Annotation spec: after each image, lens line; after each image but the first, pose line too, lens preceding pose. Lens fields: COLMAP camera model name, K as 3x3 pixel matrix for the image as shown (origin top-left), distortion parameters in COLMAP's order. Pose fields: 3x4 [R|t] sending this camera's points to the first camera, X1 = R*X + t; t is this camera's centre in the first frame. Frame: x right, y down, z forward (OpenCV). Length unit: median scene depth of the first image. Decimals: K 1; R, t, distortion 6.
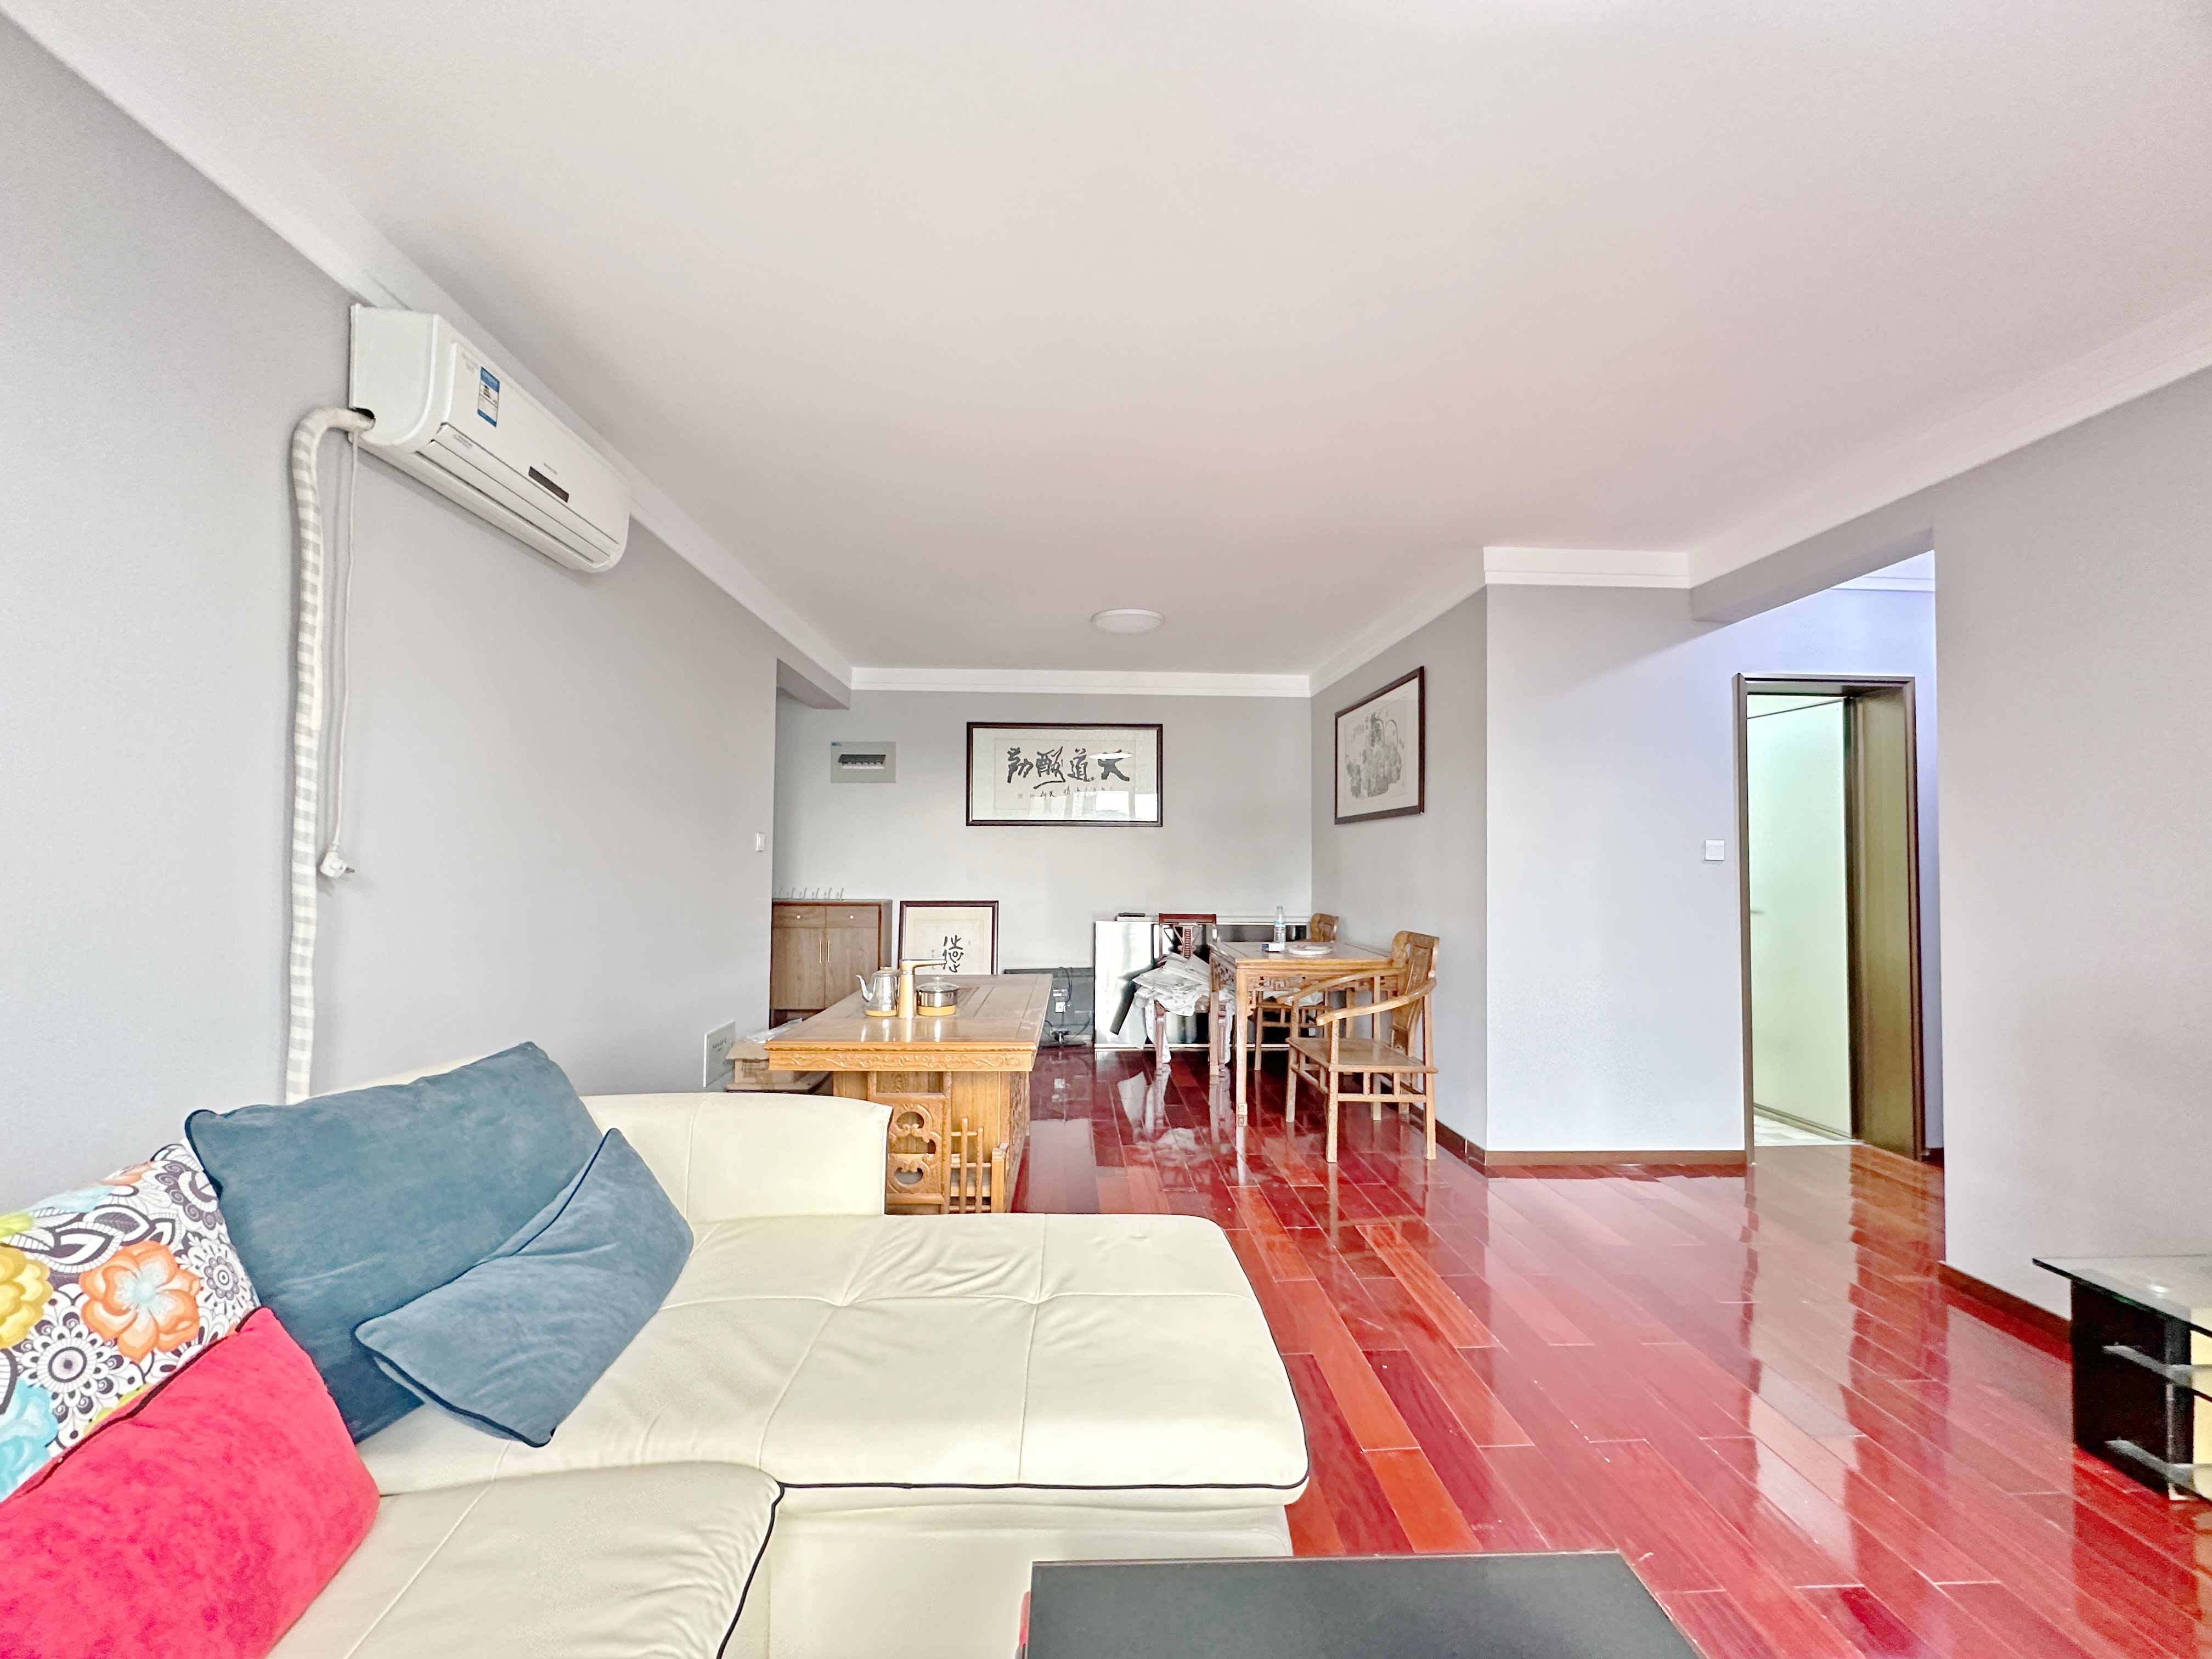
lens RADIAL K [[870.2, 0, 1111.4], [0, 870.2, 834.1], [0, 0, 1]] dist [-0.001163, -0.000001]
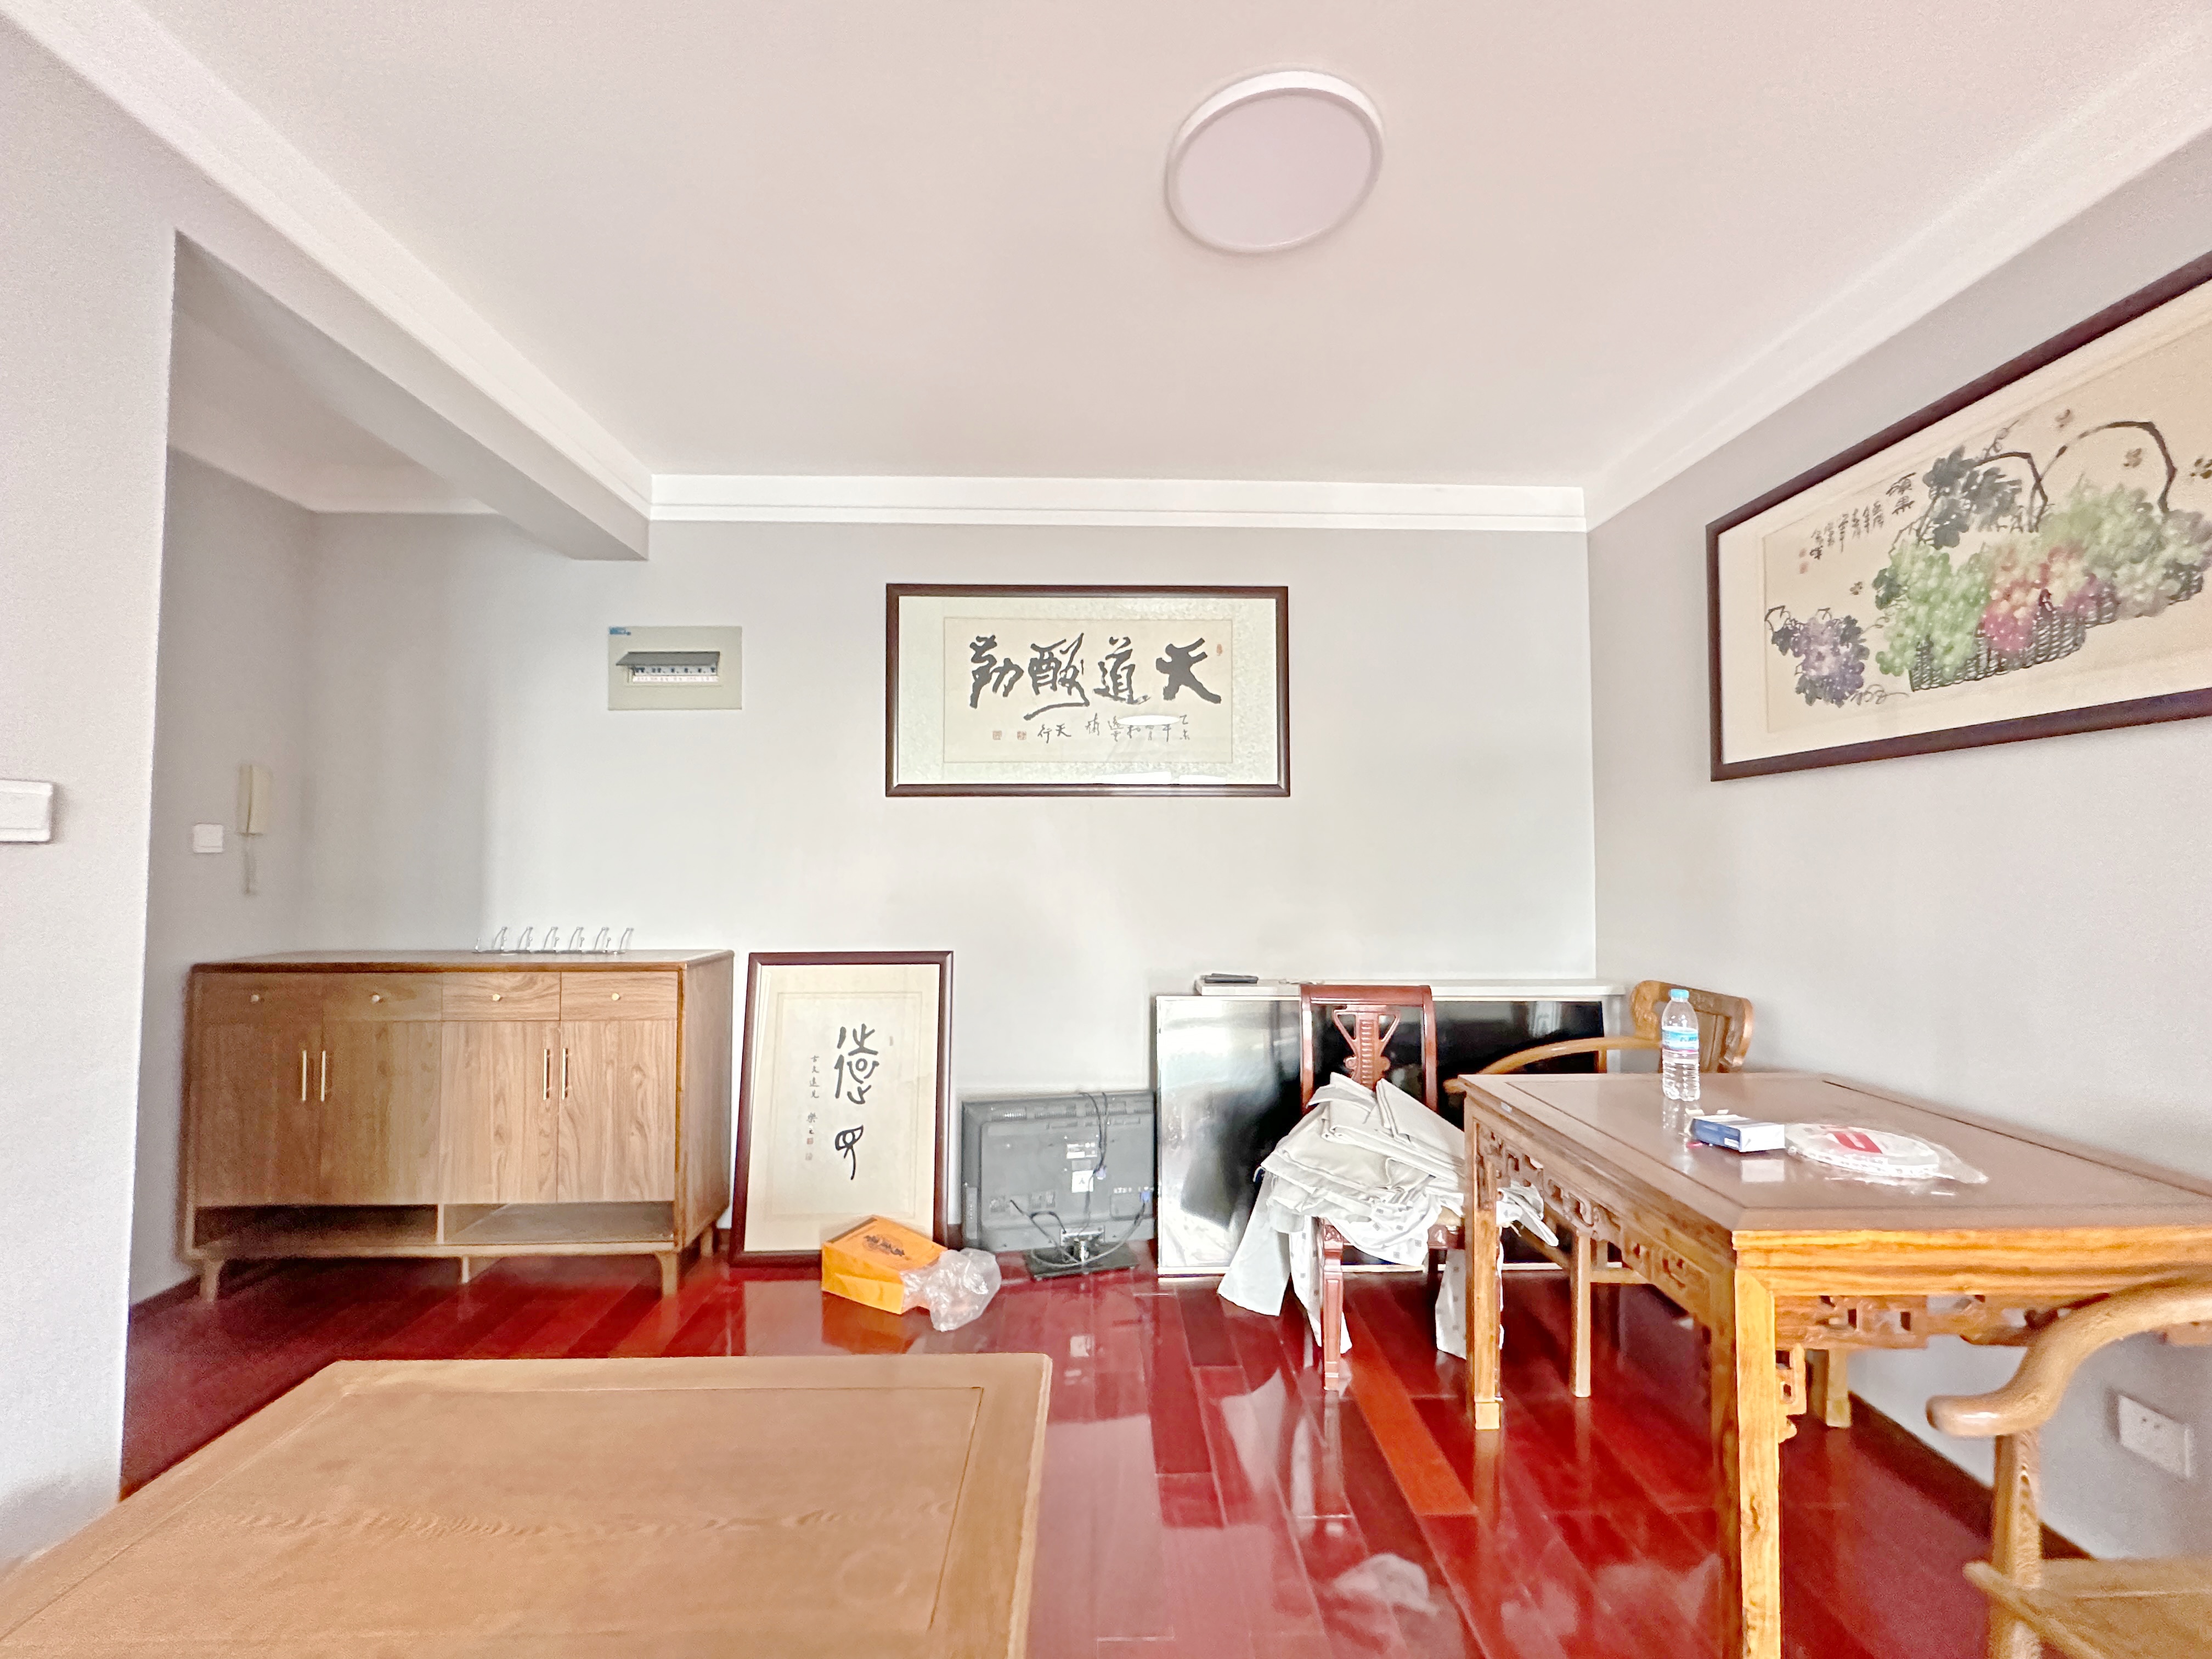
lens RADIAL K [[870.2, 0, 1111.4], [0, 870.2, 834.1], [0, 0, 1]] dist [-0.001163, -0.000001]
pose [[0.999702, -0.006019, -0.023651, -0.029981], [0.005884, 0.999966, -0.005746, 0.014900], [0.023685, 0.005605, 0.999704, 0.520669]]
